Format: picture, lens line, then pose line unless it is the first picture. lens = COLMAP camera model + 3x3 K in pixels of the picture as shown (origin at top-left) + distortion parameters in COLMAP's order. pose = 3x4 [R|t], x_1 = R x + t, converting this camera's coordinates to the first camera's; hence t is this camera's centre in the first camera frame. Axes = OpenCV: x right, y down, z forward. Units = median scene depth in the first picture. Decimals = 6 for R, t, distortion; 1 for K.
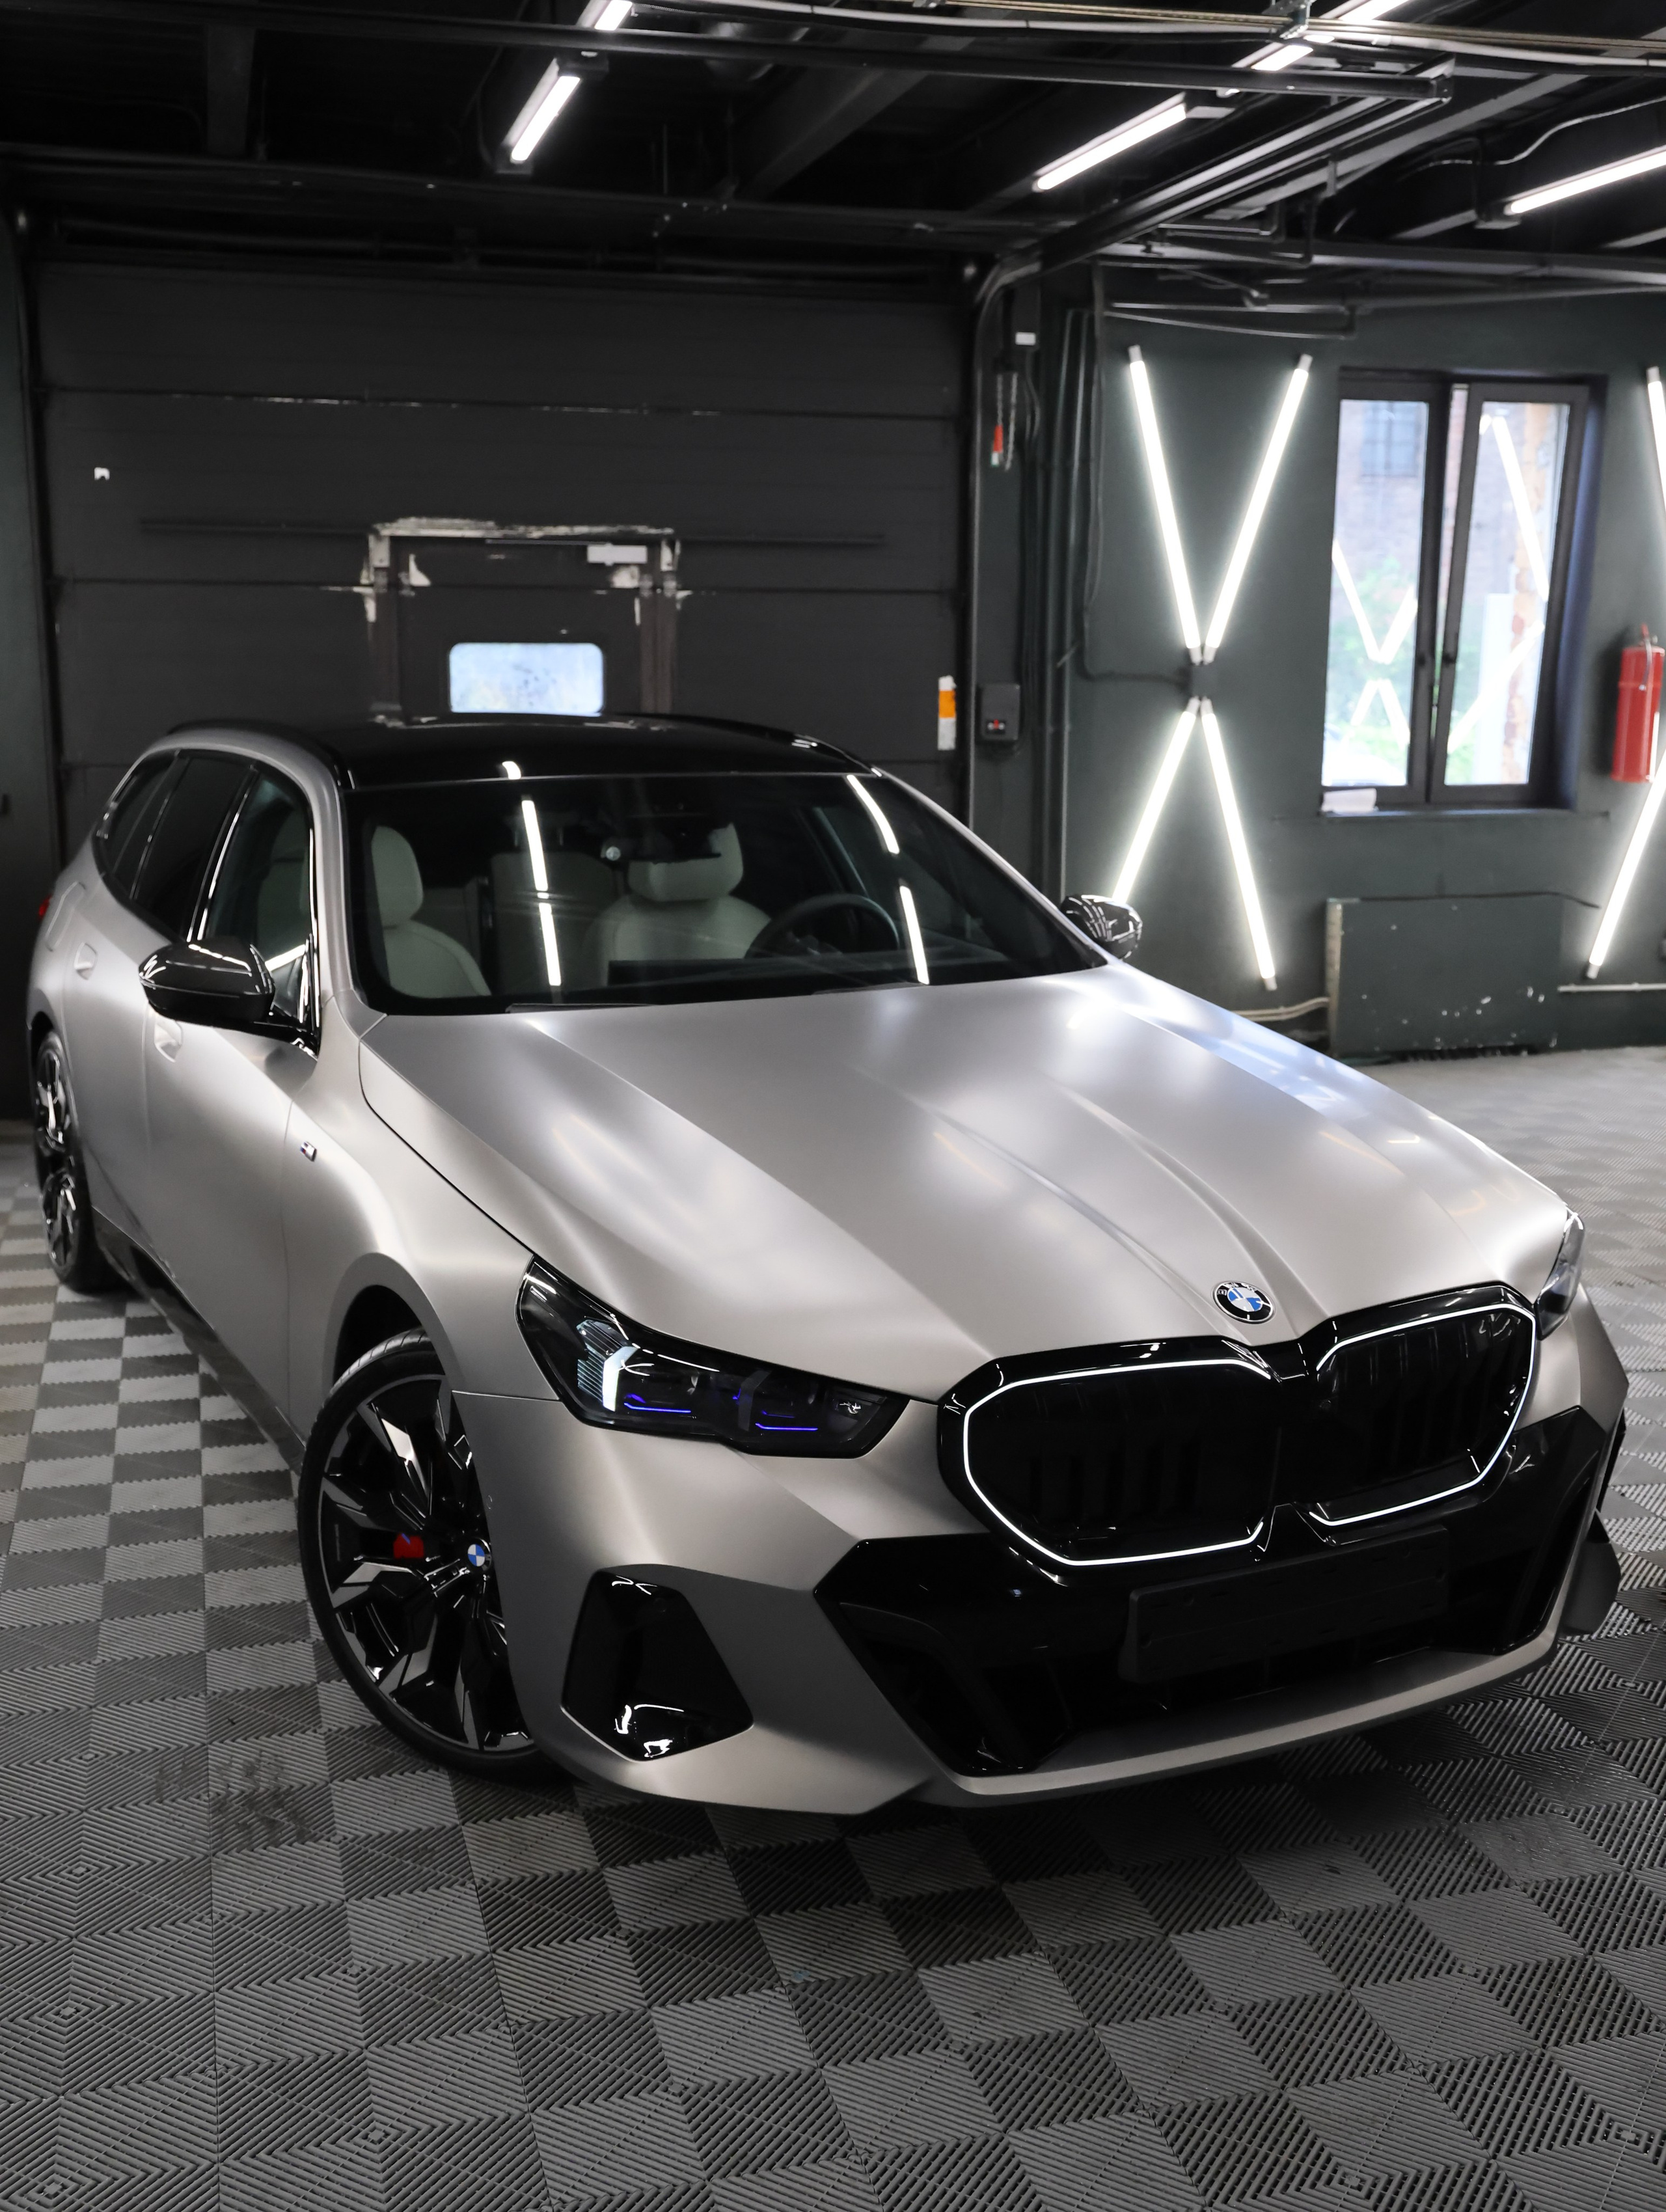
lens RADIAL K [[2327.2, 0, 815.9], [0, 2327.2, 1111.8], [0, 0, 1]] dist [0.010185, 0.025348]
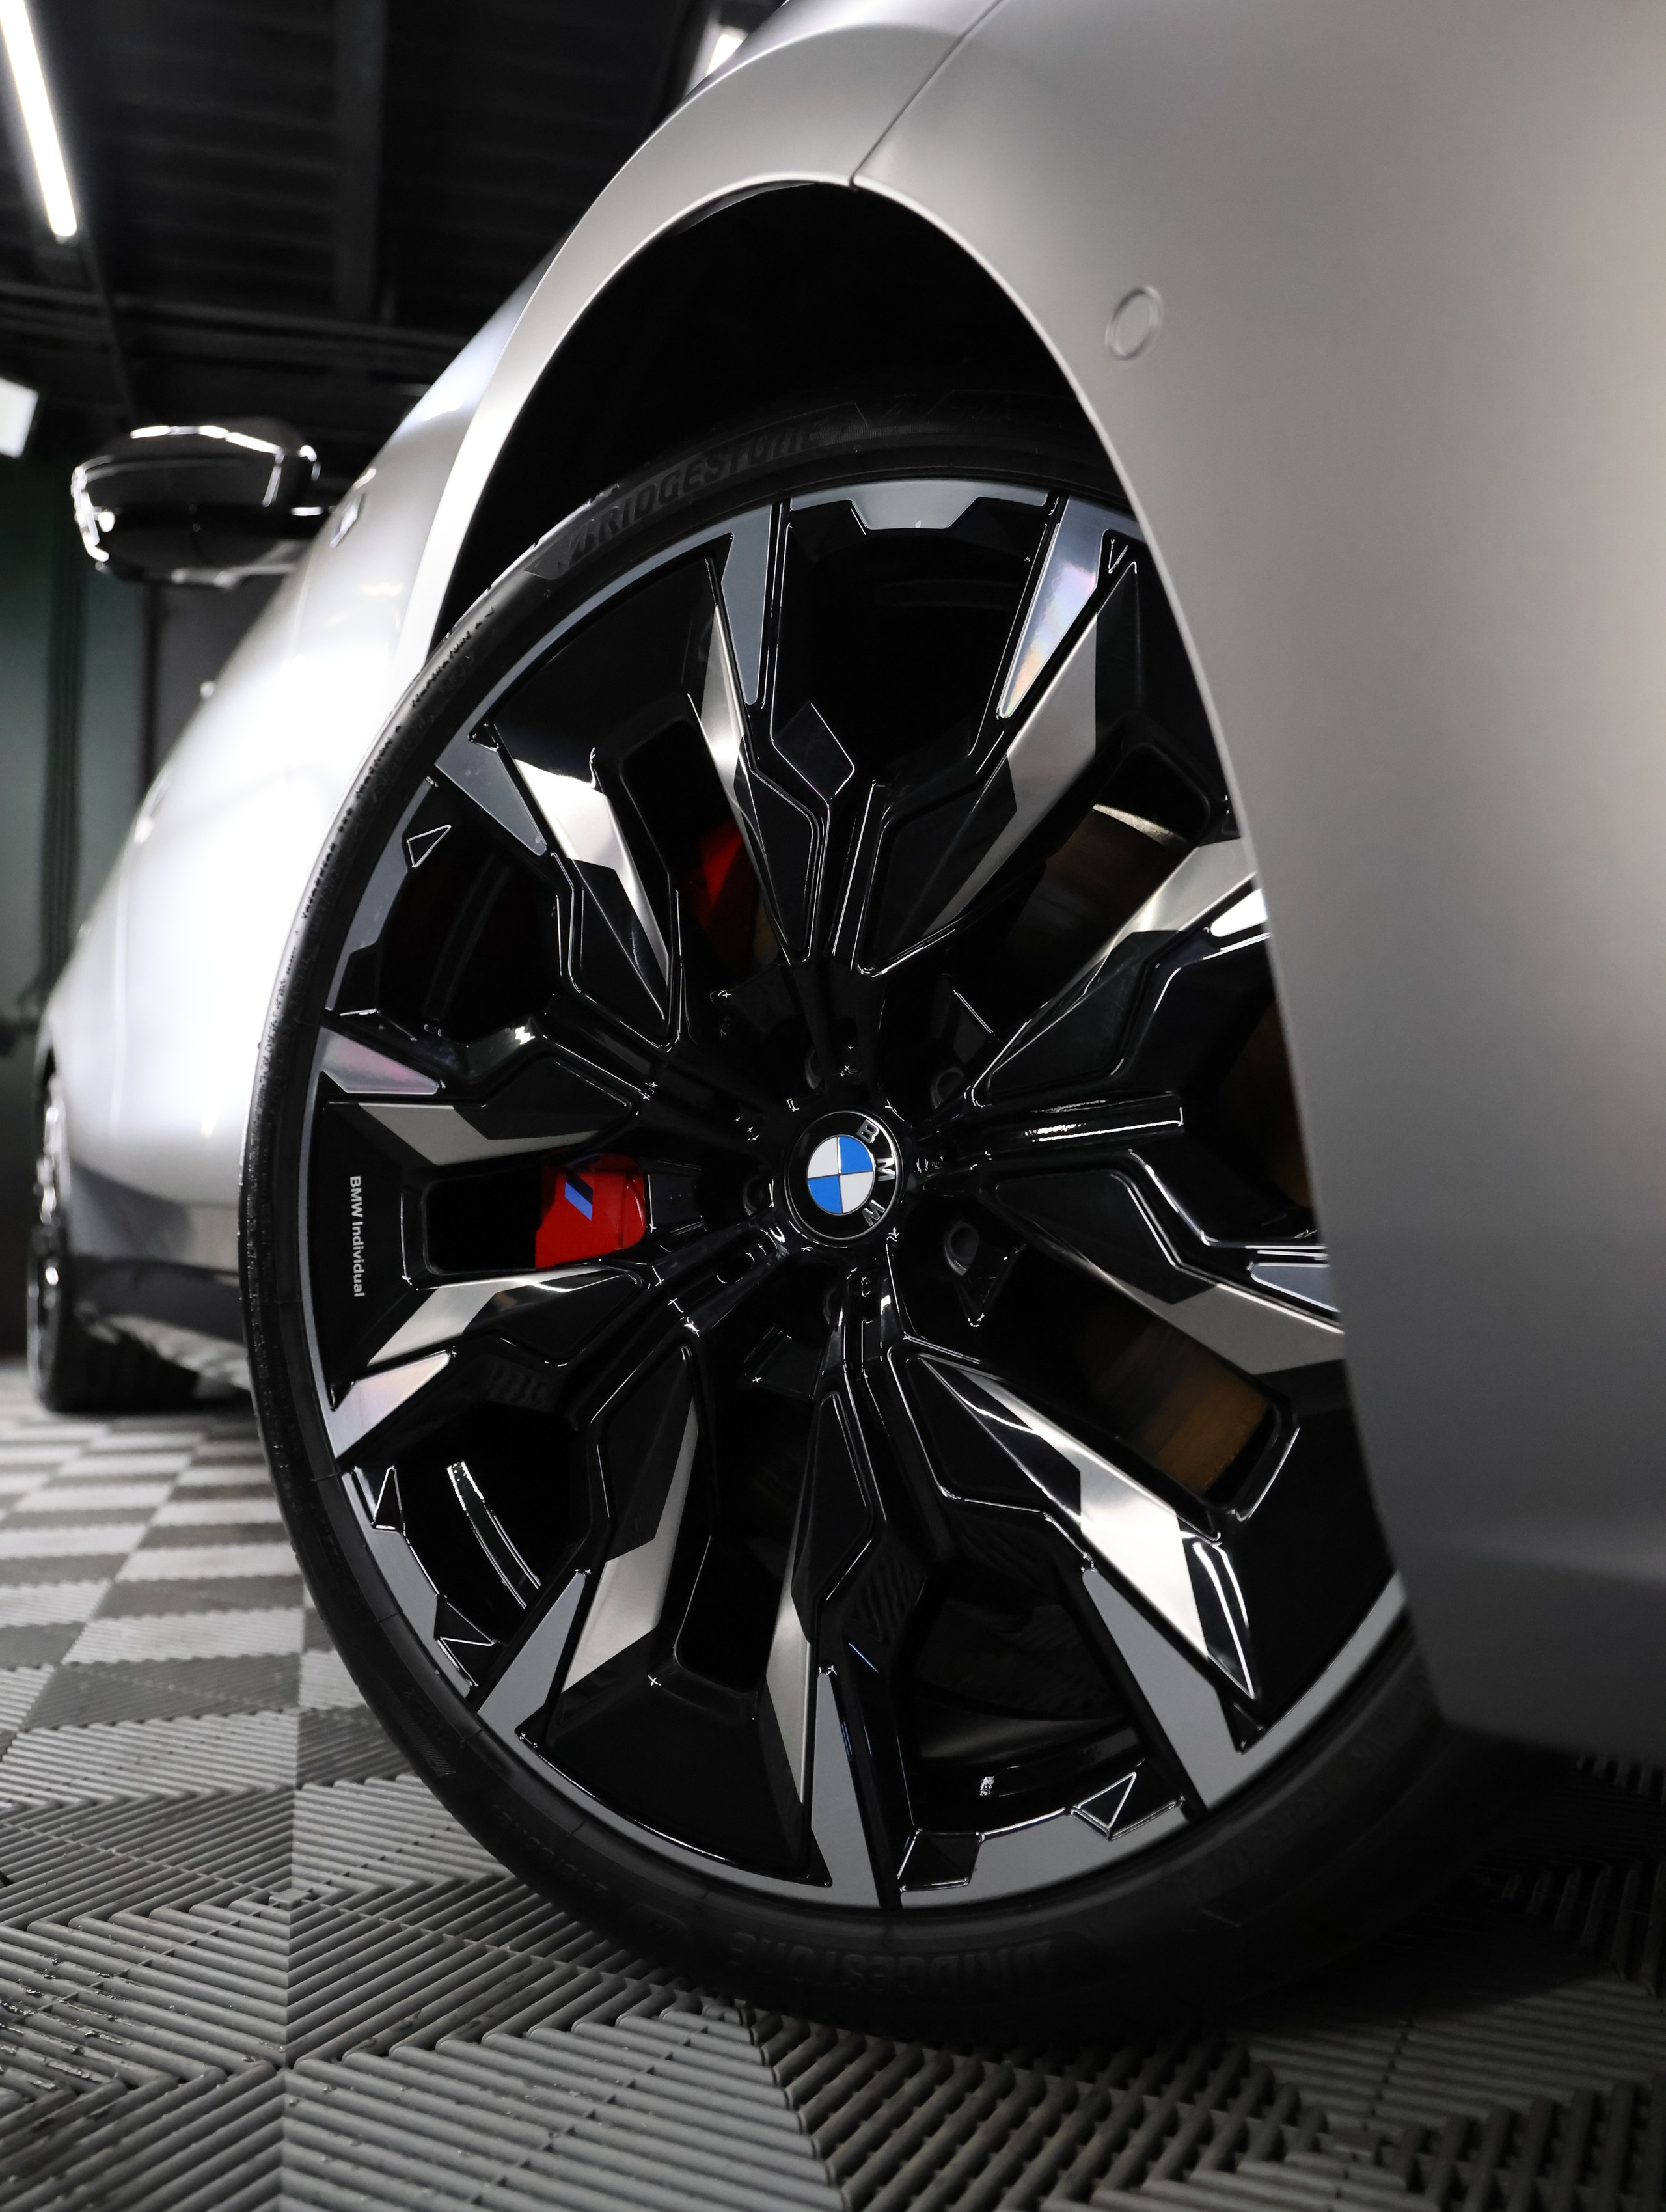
lens RADIAL K [[1742.4, 0, 820.5], [0, 1742.4, 1111.7], [0, 0, 1]] dist [-0.090796, 0.001043]
pose [[0.999571, -0.021565, 0.019813, -0.064001], [0.026055, 0.963761, -0.265493, 0.100428], [-0.013370, 0.265896, 0.963909, 0.334772]]
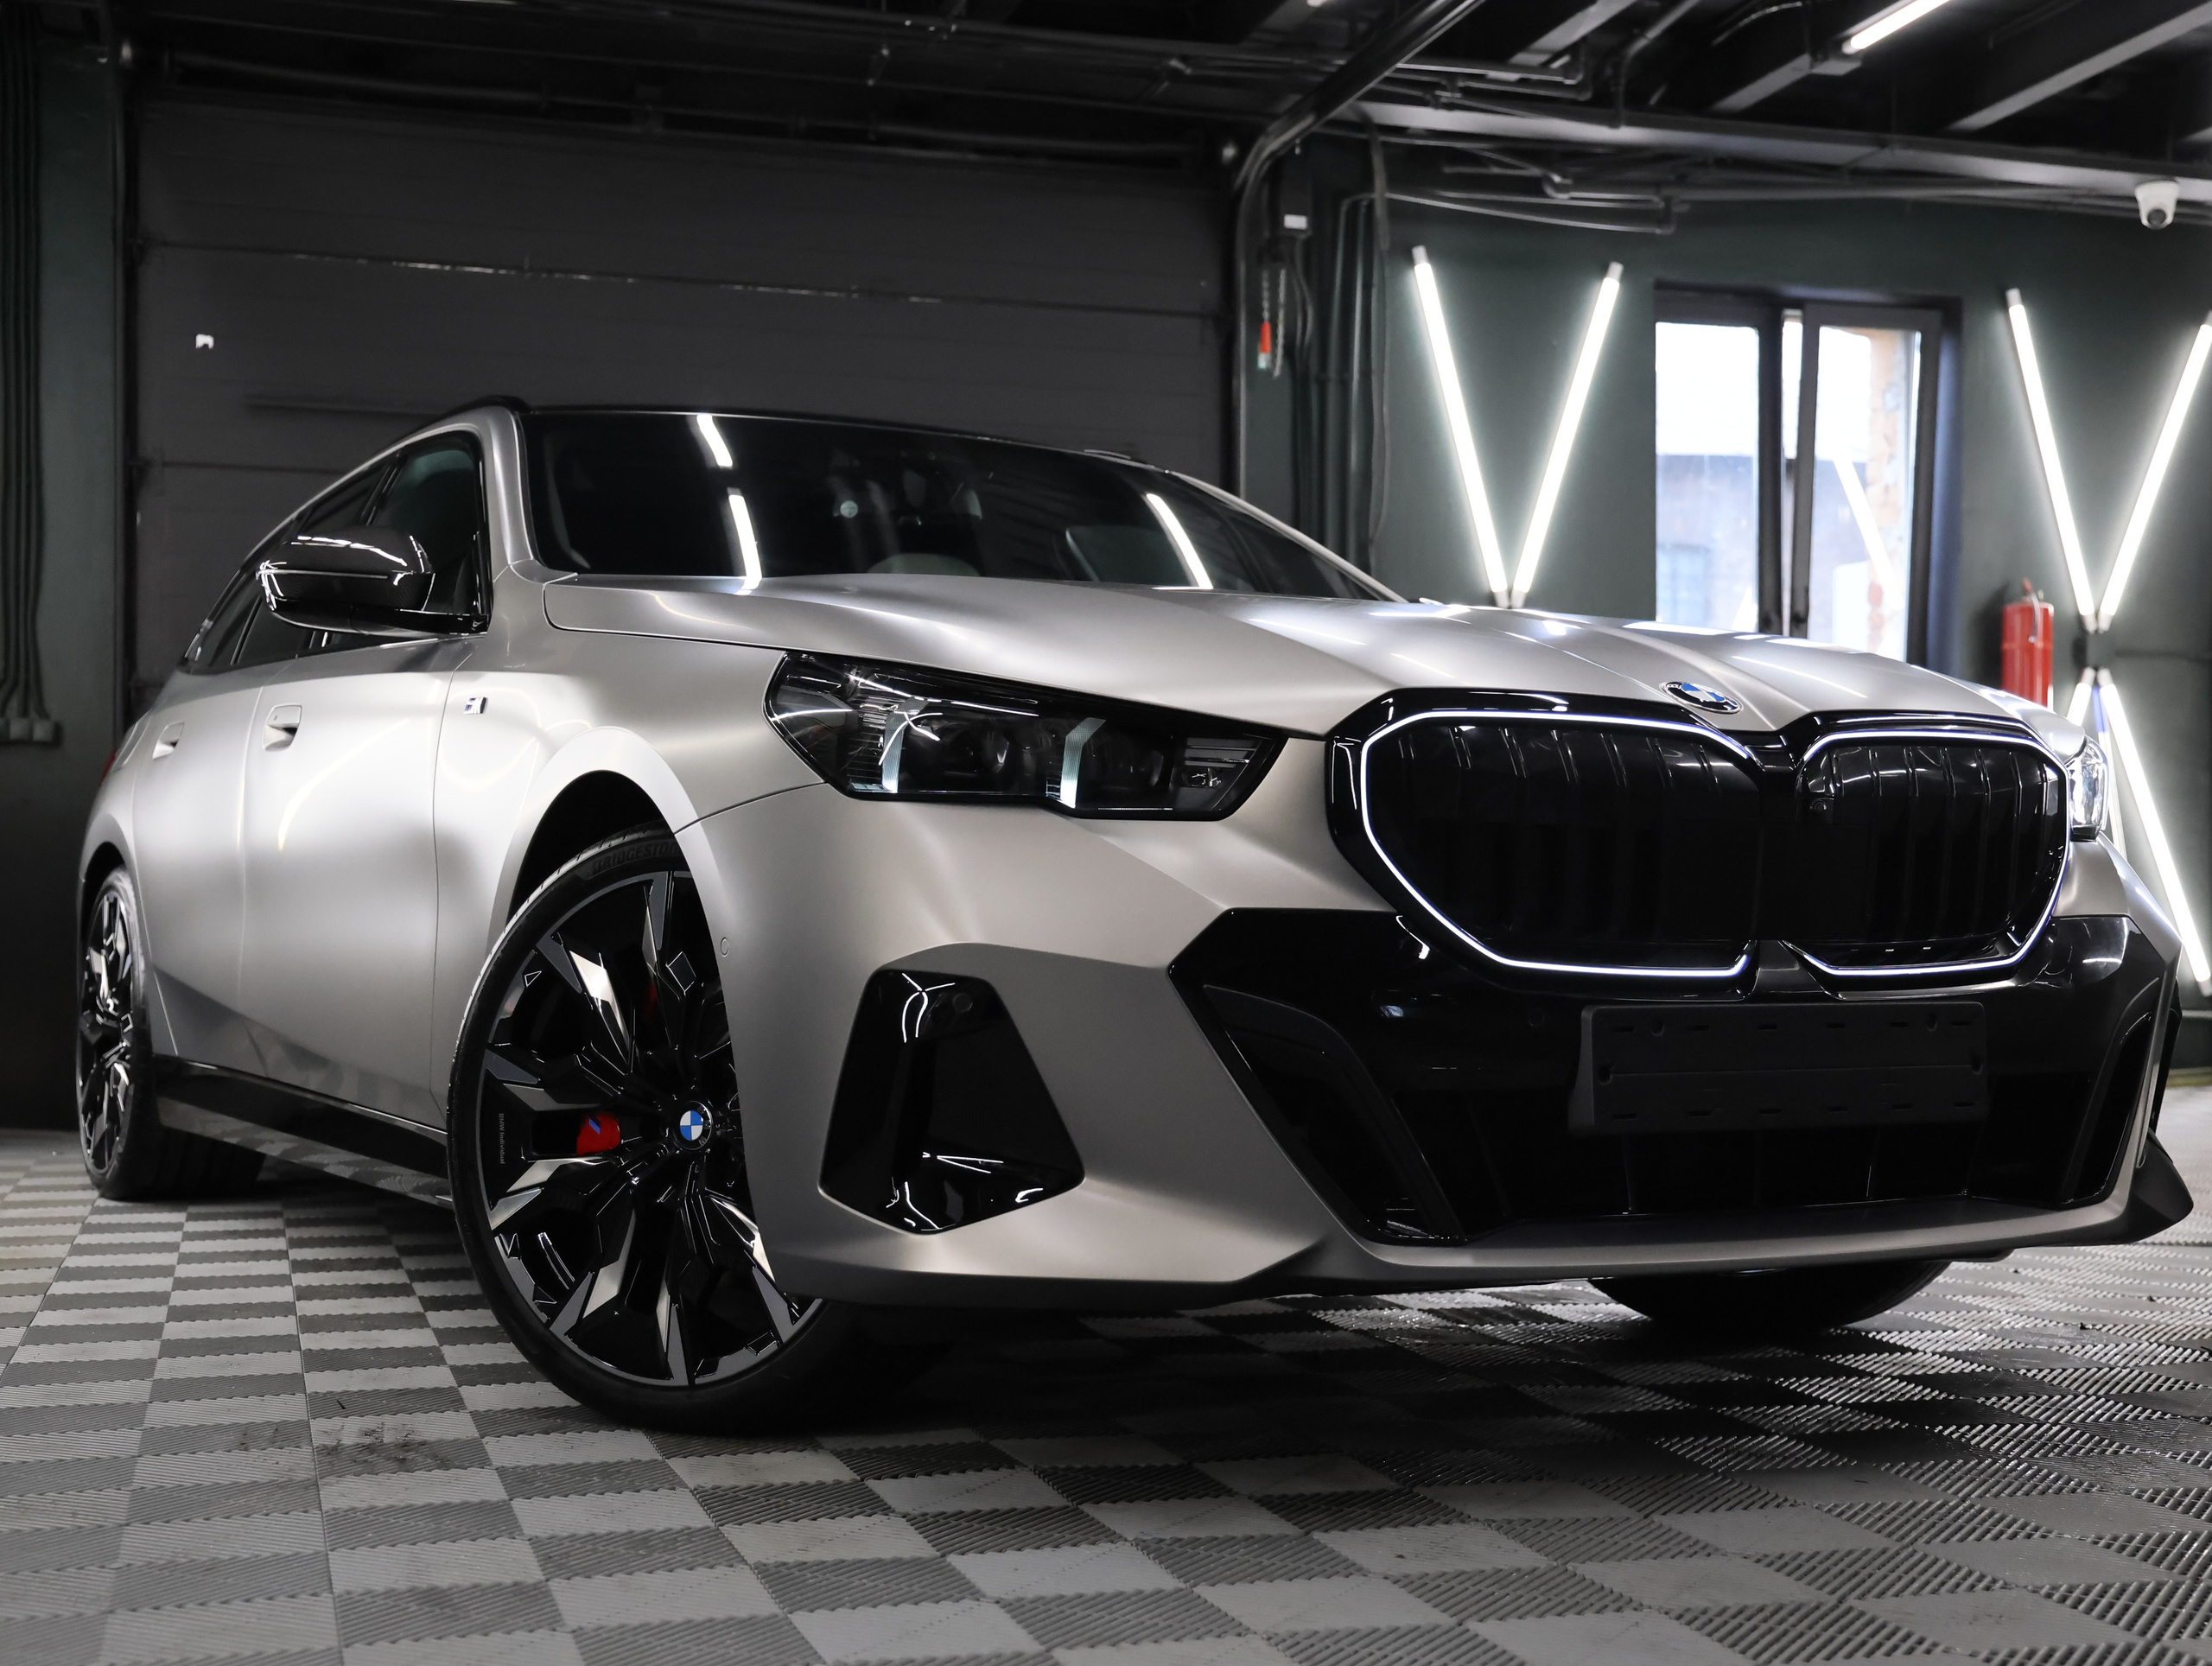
lens RADIAL K [[2797.1, 0, 1106.0], [0, 2797.1, 833.0], [0, 0, 1]] dist [0.078979, 0.008045]
pose [[0.999386, -0.002803, 0.034921, -0.018211], [0.010534, 0.974709, -0.223231, 0.127010], [-0.033412, 0.223462, 0.974140, 0.038934]]
